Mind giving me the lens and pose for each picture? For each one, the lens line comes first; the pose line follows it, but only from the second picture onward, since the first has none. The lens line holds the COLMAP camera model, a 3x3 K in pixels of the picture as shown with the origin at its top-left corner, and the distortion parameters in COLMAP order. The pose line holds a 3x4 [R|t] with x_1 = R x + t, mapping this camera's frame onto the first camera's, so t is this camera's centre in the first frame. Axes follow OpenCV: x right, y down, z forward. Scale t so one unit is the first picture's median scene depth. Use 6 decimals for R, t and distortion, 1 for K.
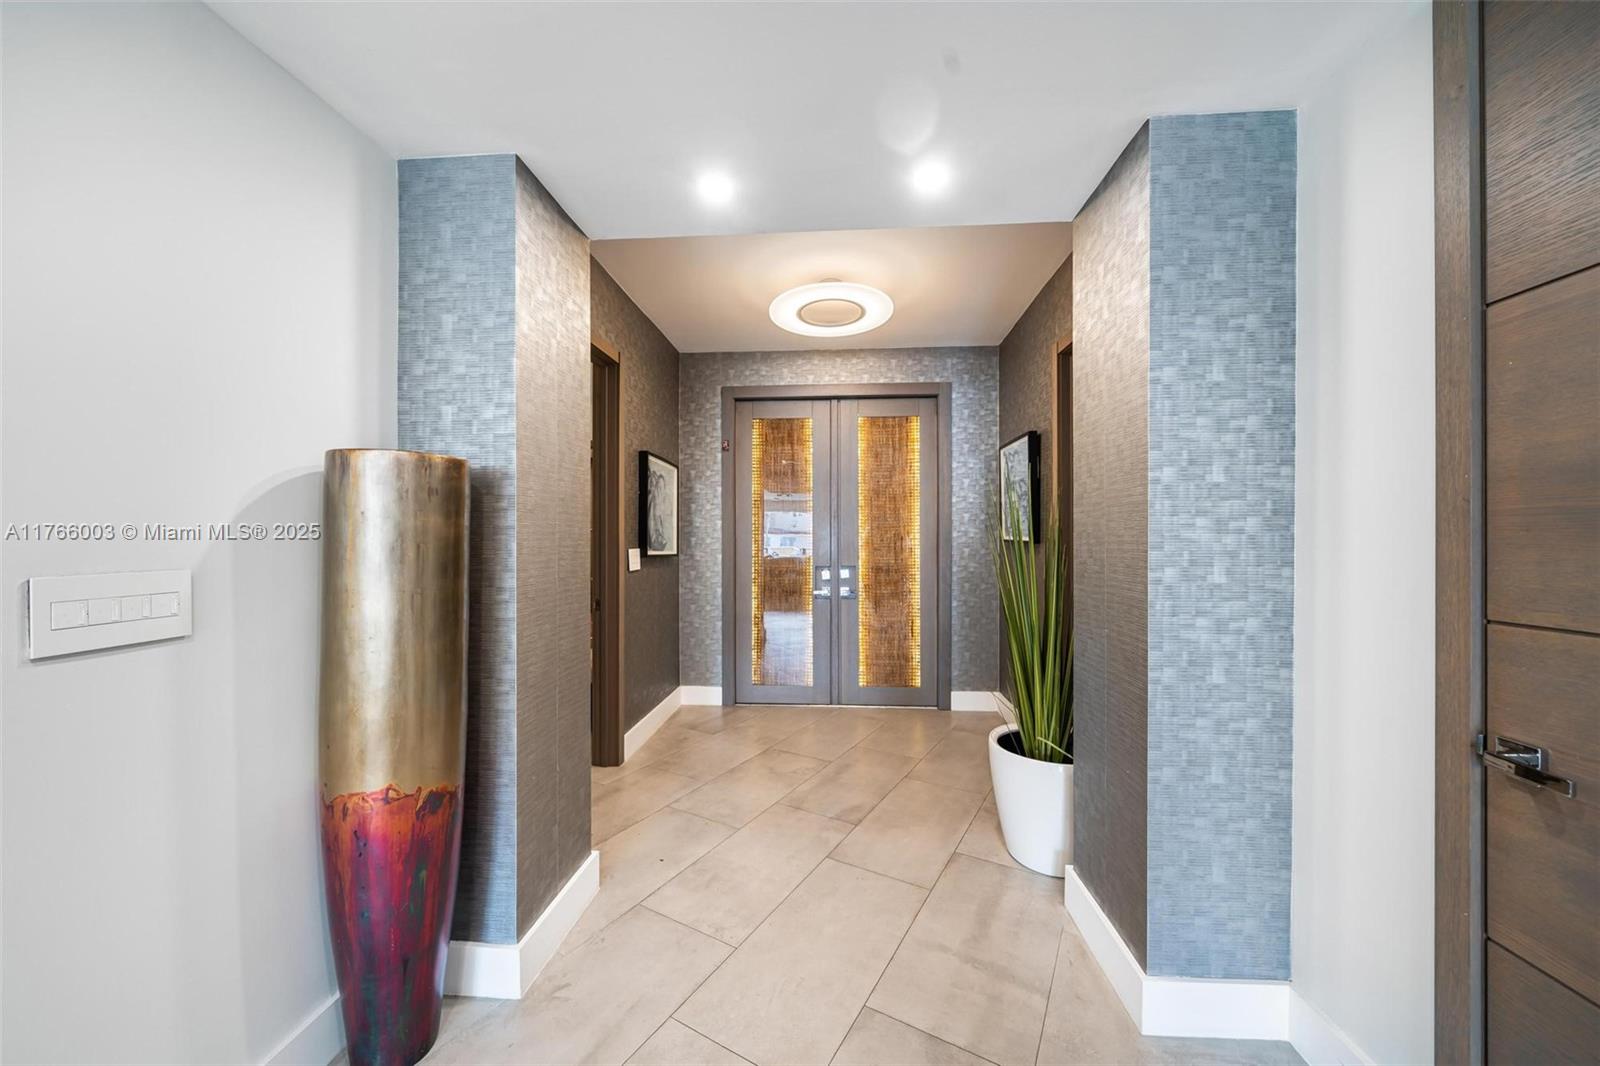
lens RADIAL K [[552.1, 0, 801.7], [0, 552.1, 537.1], [0, 0, 1]] dist [0.000019, 0.000000]
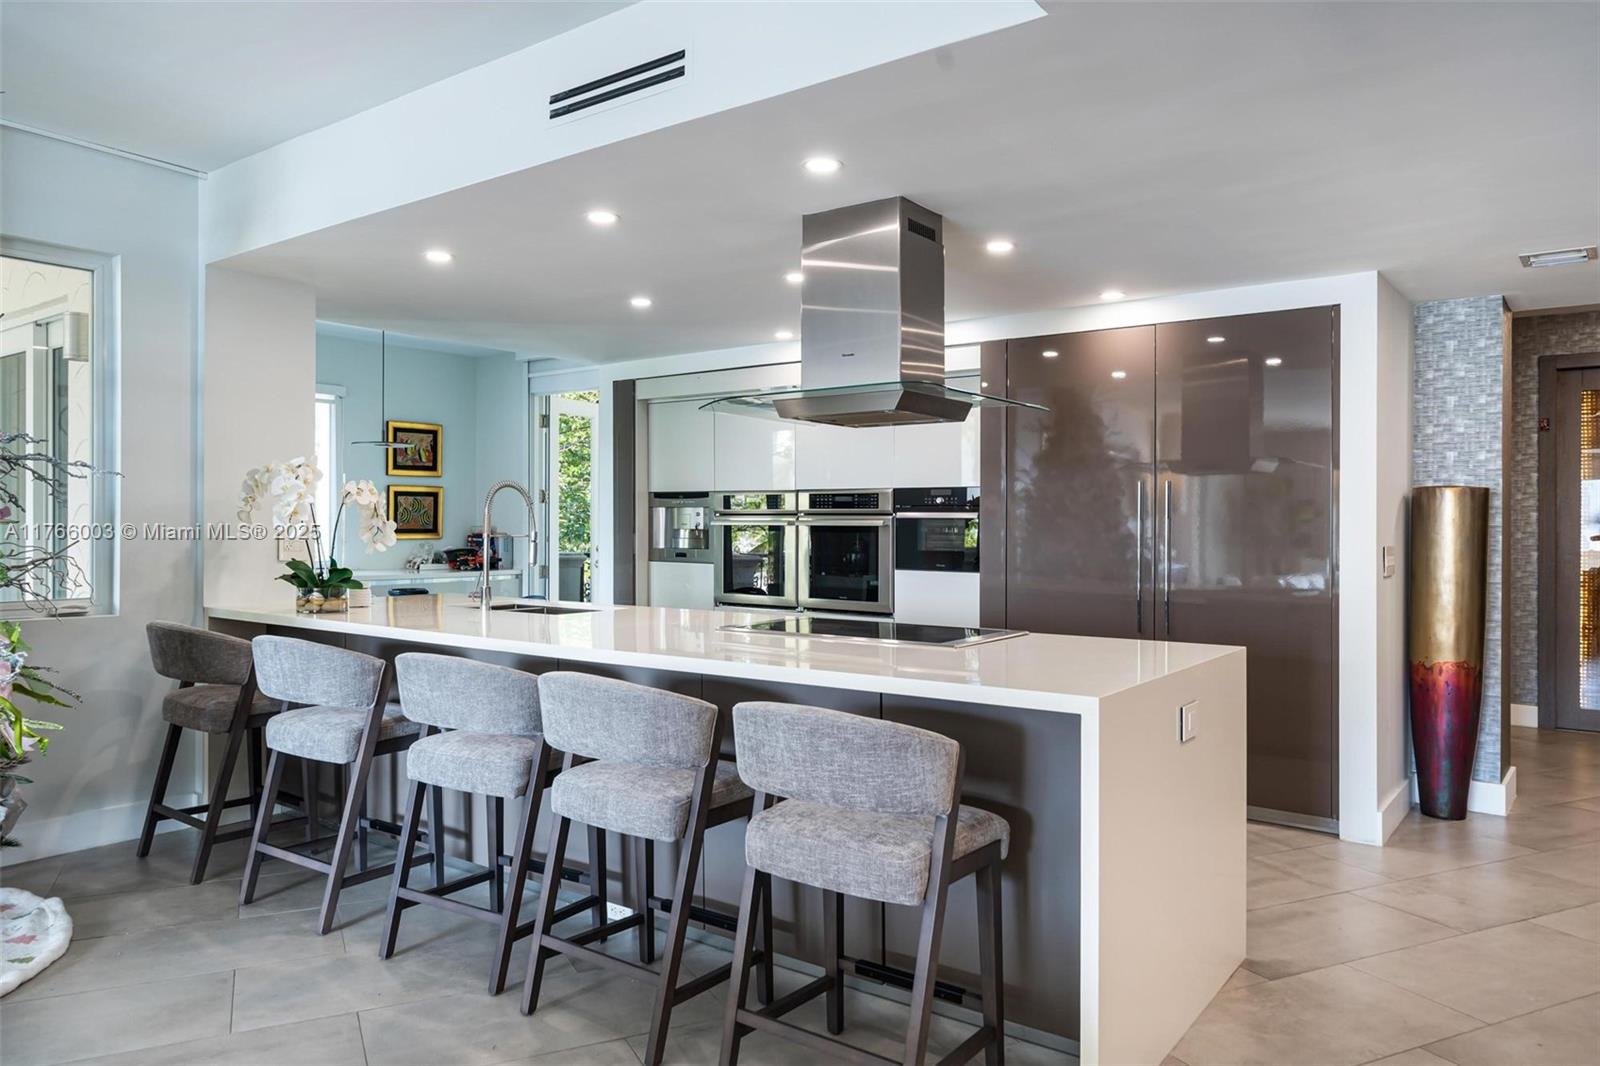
lens RADIAL K [[1084.9, 0, 796.6], [0, 1084.9, 529.3], [0, 0, 1]] dist [0.006316, 0.000712]
pose [[0.839846, 0.003729, -0.542811, -0.194341], [-0.003730, 0.999992, 0.001097, -0.001025], [0.542811, 0.001103, 0.839854, -1.045110]]
